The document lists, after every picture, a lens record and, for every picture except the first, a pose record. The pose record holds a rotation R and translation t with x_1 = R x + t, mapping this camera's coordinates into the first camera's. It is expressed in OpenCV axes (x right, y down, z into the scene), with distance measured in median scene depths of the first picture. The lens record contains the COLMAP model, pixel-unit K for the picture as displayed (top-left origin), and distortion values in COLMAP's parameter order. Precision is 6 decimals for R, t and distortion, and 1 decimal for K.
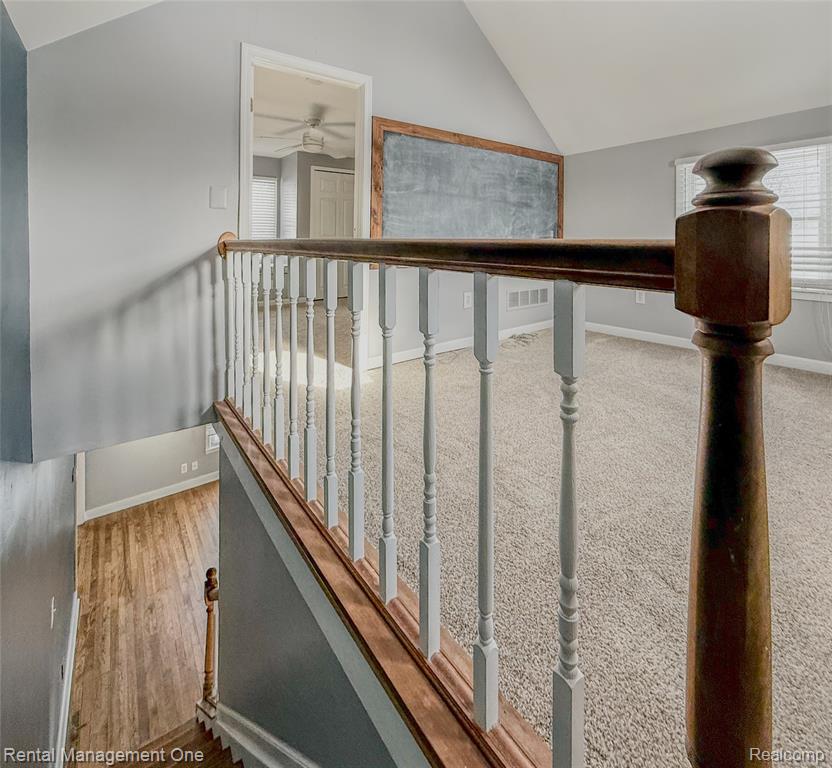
lens RADIAL K [[399.2, 0, 413.3], [0, 399.2, 334.5], [0, 0, 1]] dist [-0.001819, 0.000412]
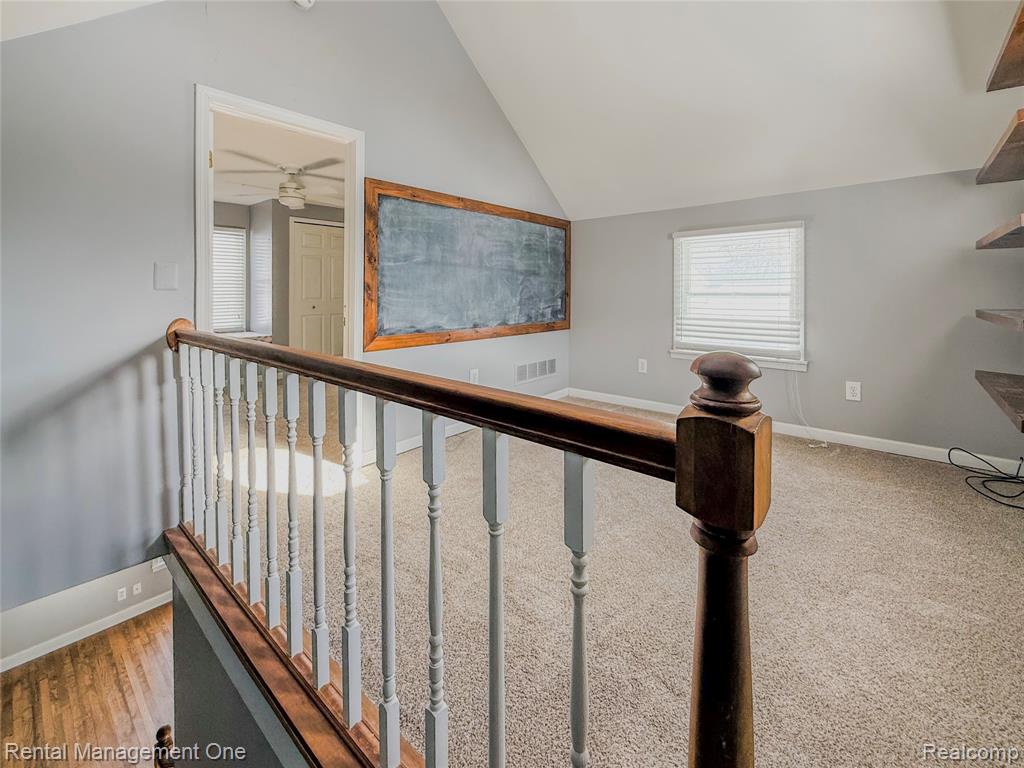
lens RADIAL K [[430.7, 0, 506.7], [0, 430.7, 332.7], [0, 0, 1]] dist [-0.001565, 0.000132]
pose [[0.976914, -0.008558, 0.213460, -0.003430], [0.006096, 0.999907, 0.012194, -0.237237], [-0.213545, -0.010611, 0.976876, 0.002927]]
